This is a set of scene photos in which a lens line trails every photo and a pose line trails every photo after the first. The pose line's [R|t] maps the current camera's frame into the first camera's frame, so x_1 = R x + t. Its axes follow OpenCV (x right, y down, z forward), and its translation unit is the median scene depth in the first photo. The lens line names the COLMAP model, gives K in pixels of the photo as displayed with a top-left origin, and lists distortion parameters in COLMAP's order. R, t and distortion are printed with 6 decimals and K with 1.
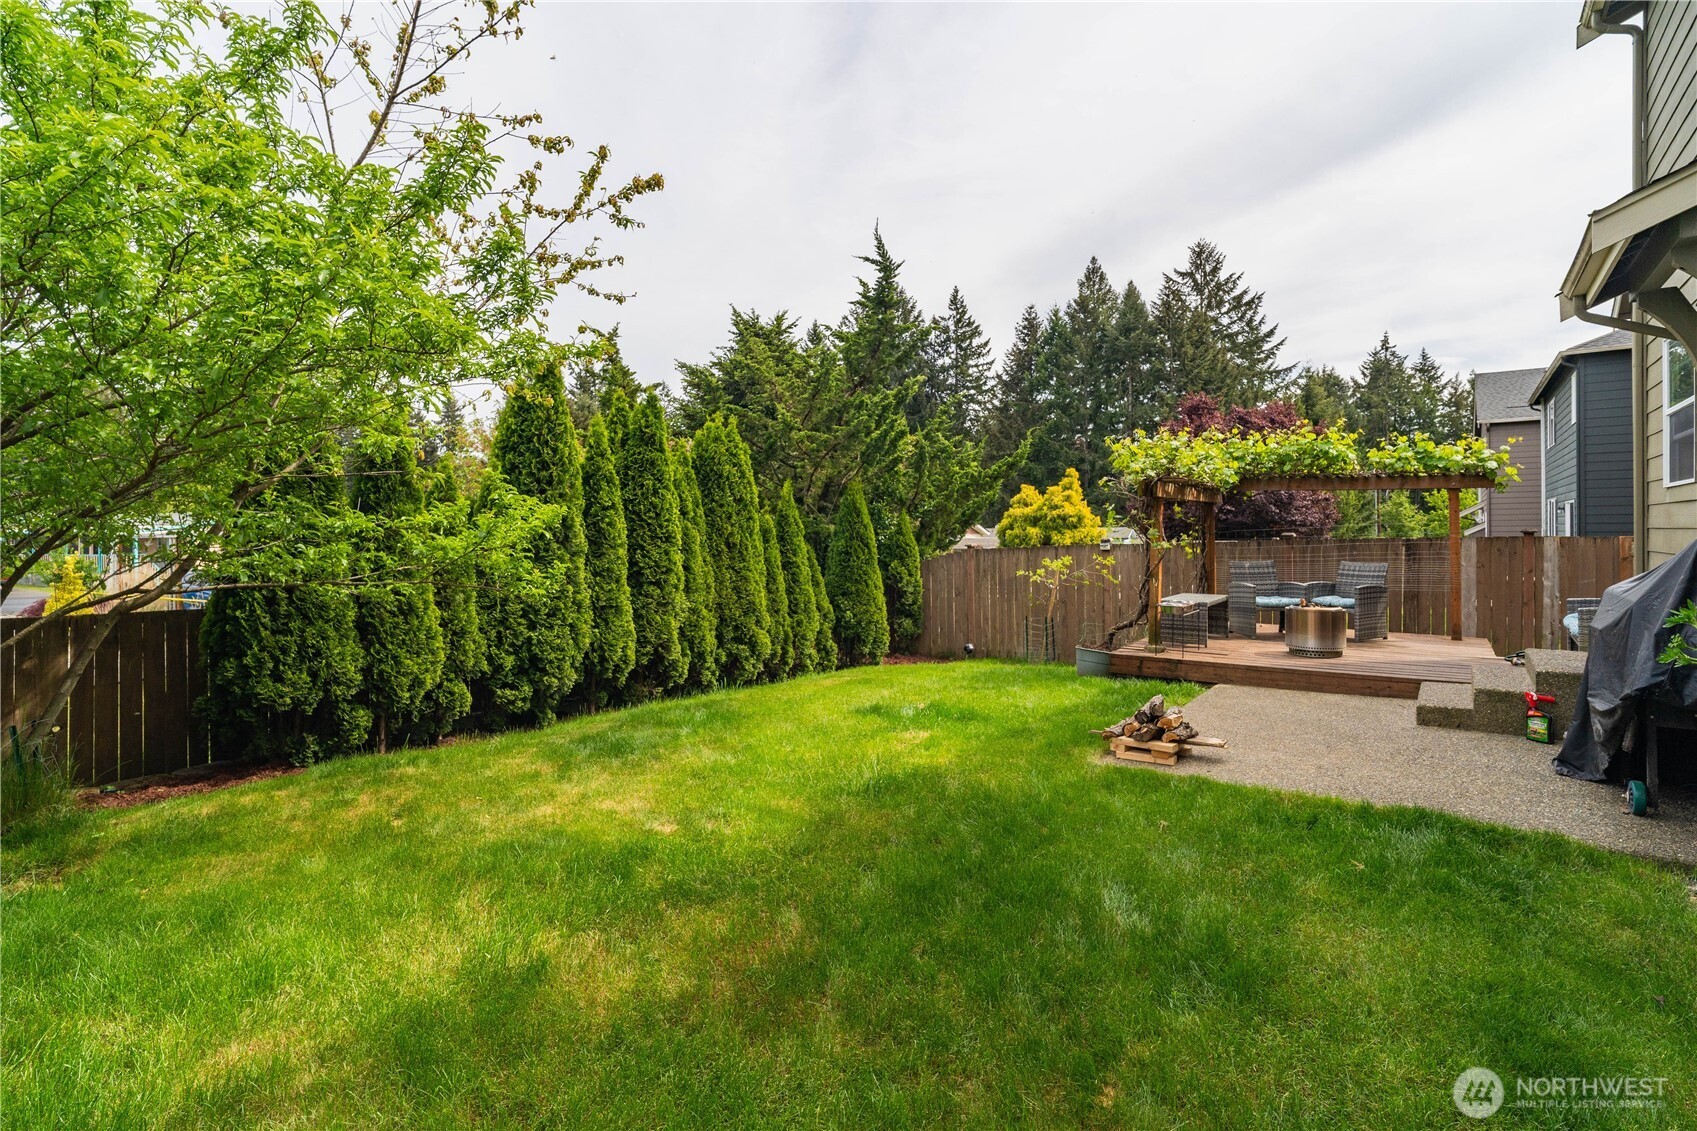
lens RADIAL K [[818.9, 0, 854.8], [0, 818.9, 522.6], [0, 0, 1]] dist [-0.007656, 0.001287]
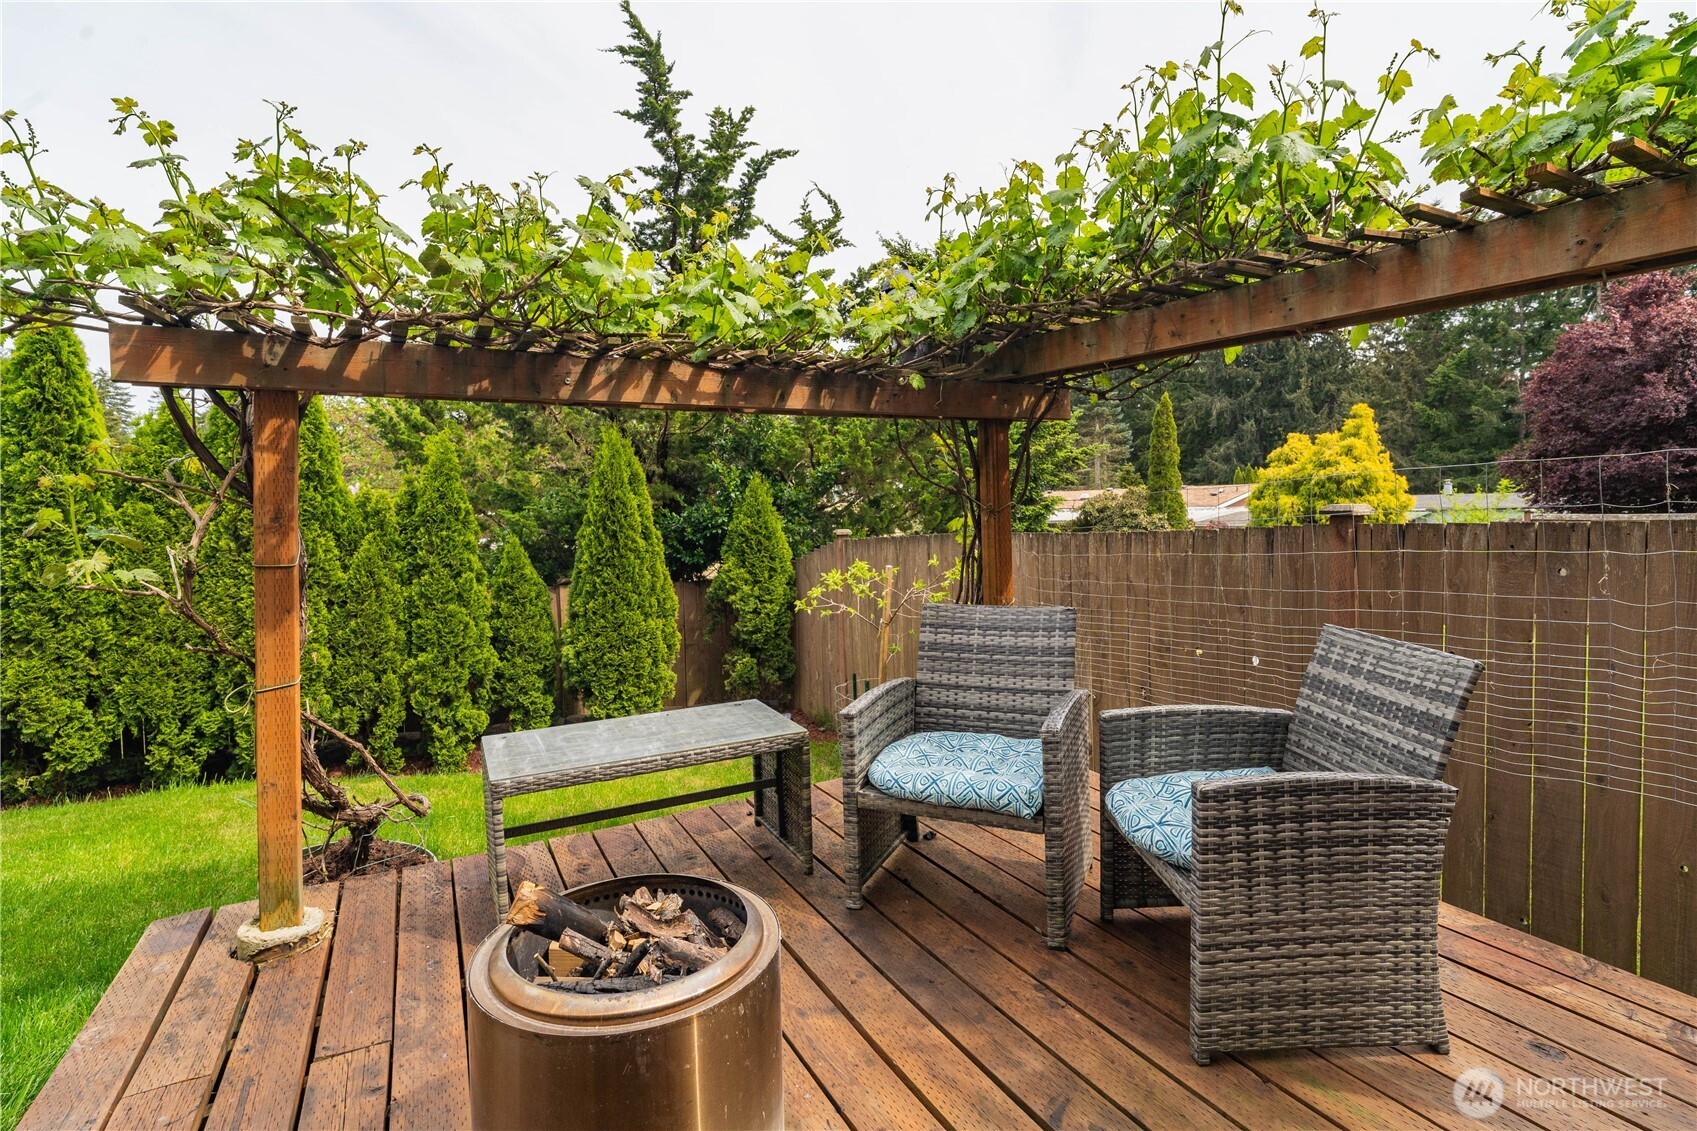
lens RADIAL K [[818.9, 0, 854.8], [0, 818.9, 522.6], [0, 0, 1]] dist [-0.007656, 0.001287]
pose [[0.899590, -0.004553, -0.436712, 0.188311], [0.018637, 0.999435, 0.027971, 0.002485], [0.436338, -0.033302, 0.899166, 0.237415]]
